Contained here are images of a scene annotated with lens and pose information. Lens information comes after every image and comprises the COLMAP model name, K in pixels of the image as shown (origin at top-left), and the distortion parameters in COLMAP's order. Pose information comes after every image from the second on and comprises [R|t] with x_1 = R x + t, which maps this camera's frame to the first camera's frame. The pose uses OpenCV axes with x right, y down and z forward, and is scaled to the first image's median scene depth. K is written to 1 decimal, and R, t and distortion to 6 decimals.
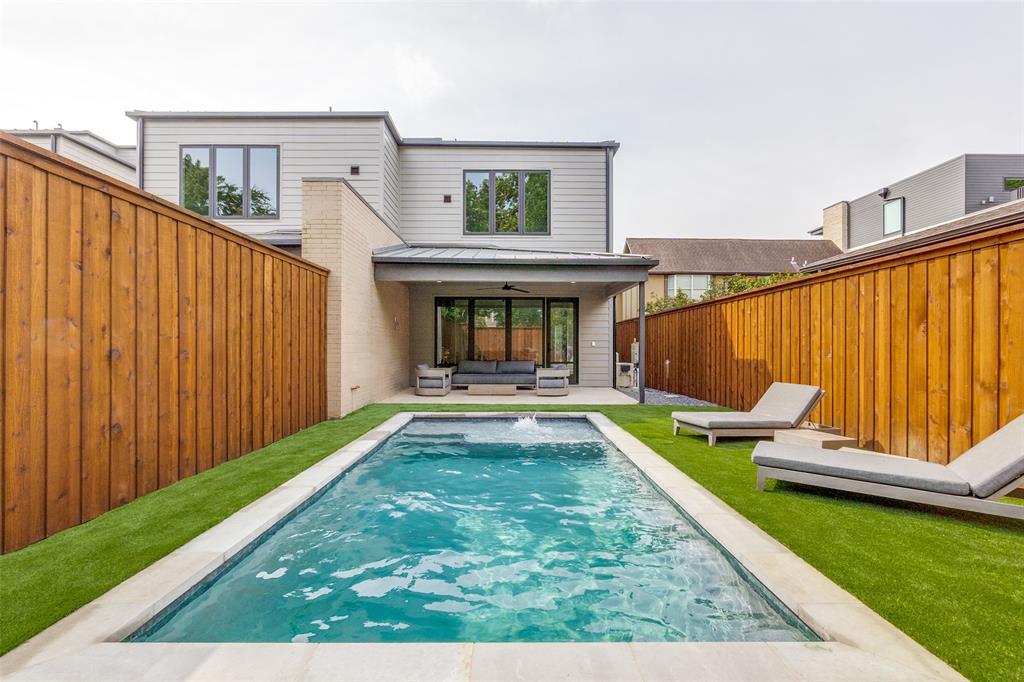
lens RADIAL K [[449.7, 0, 512.0], [0, 449.7, 341.0], [0, 0, 1]] dist [-0.002593, -0.000150]
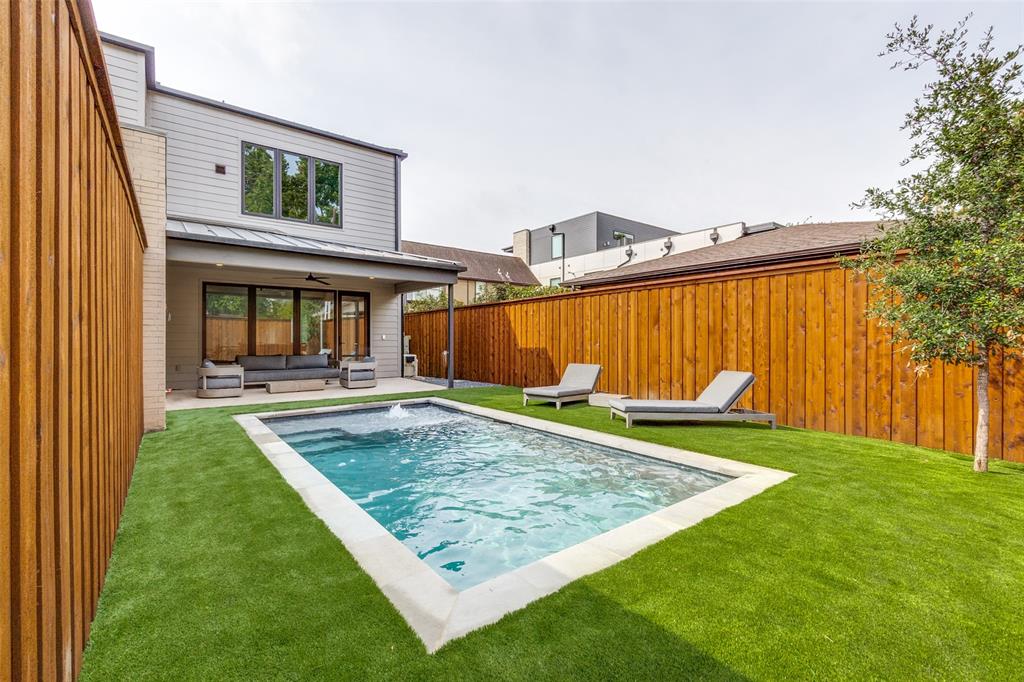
lens RADIAL K [[438.1, 0, 505.6], [0, 438.1, 336.8], [0, 0, 1]] dist [-0.011279, 0.000011]
pose [[0.799287, -0.001397, 0.600948, -0.368851], [-0.002087, 0.999985, 0.005101, -0.000279], [-0.600946, -0.005331, 0.799272, 0.004252]]
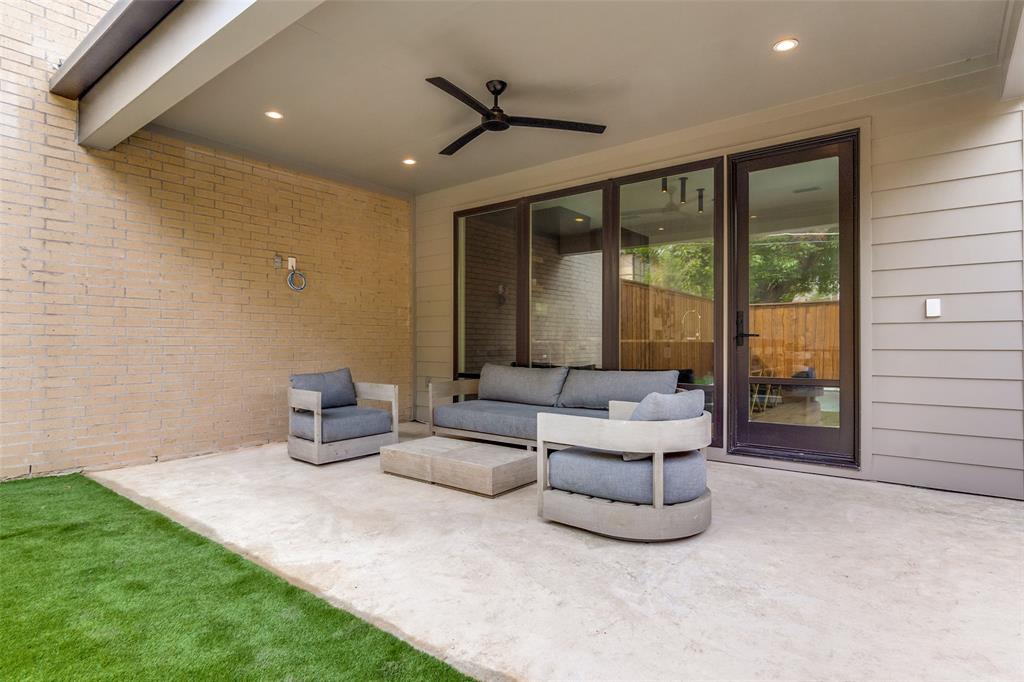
lens RADIAL K [[538.8, 0, 512.0], [0, 538.8, 341.0], [0, 0, 1]] dist [-0.001941, -0.000301]
pose [[0.778422, -0.005761, -0.627714, 0.328773], [0.005058, 0.999983, -0.002906, 0.040937], [0.627720, -0.000912, 0.778438, 1.129199]]
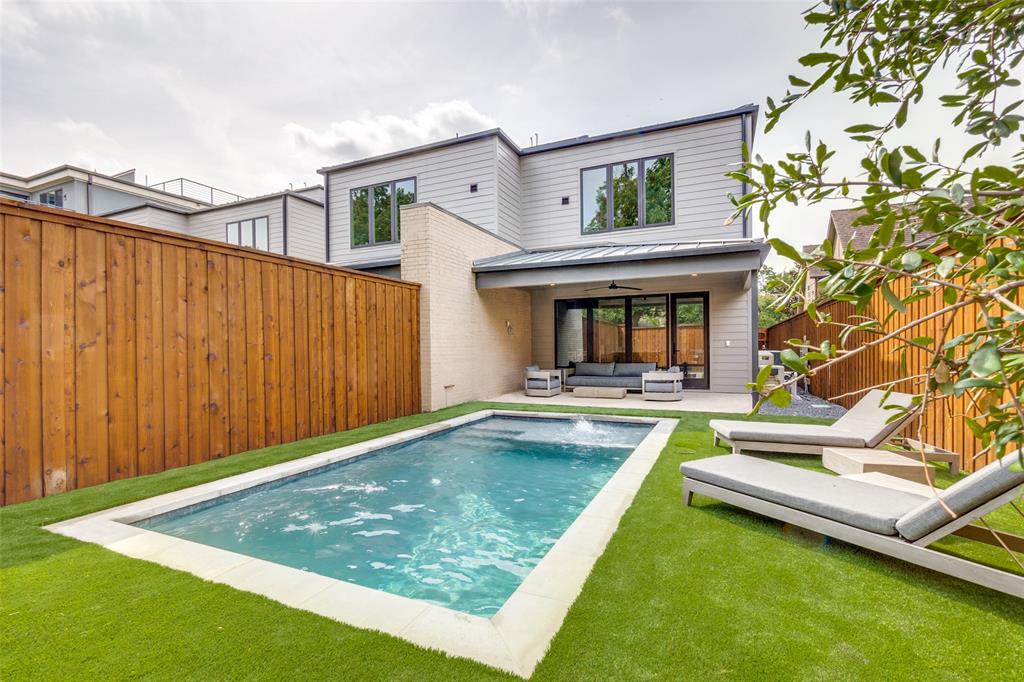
lens RADIAL K [[466.7, 0, 509.9], [0, 466.7, 350.2], [0, 0, 1]] dist [-0.000145, -0.000030]
pose [[0.908193, -0.010197, -0.418427, 0.310264], [0.016516, 0.999798, 0.011484, 0.002871], [0.418225, -0.017340, 0.908178, 0.002359]]
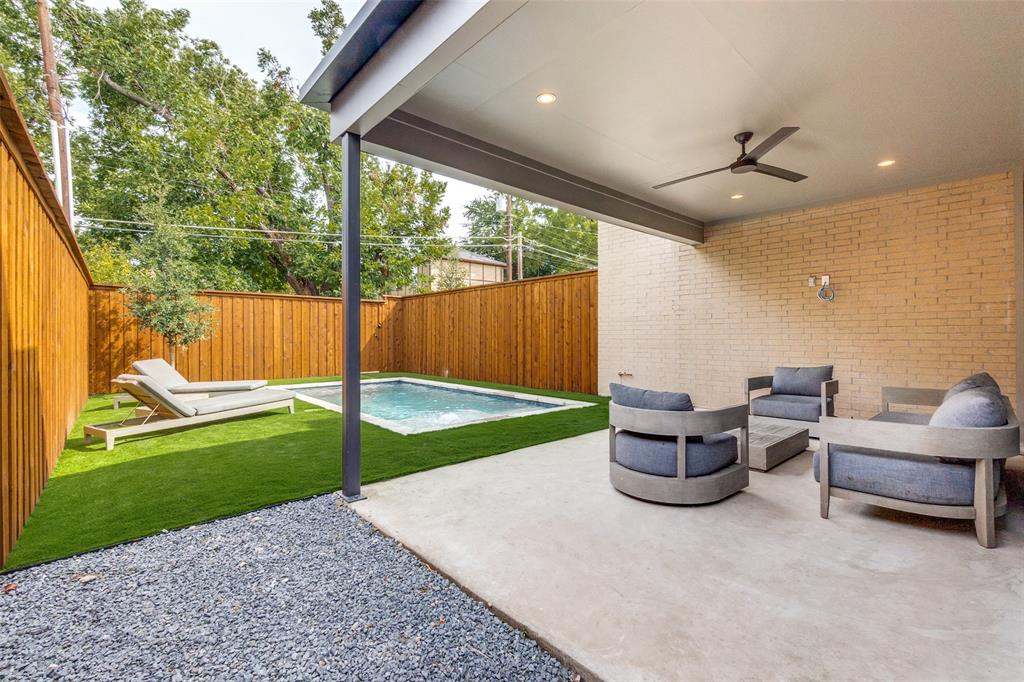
lens RADIAL K [[449.7, 0, 512.0], [0, 449.7, 341.0], [0, 0, 1]] dist [-0.002593, -0.000150]
pose [[-0.747640, 0.002231, -0.664100, 0.552643], [0.001804, 0.999997, 0.001328, 0.032946], [0.664102, -0.000205, -0.747642, 1.757197]]
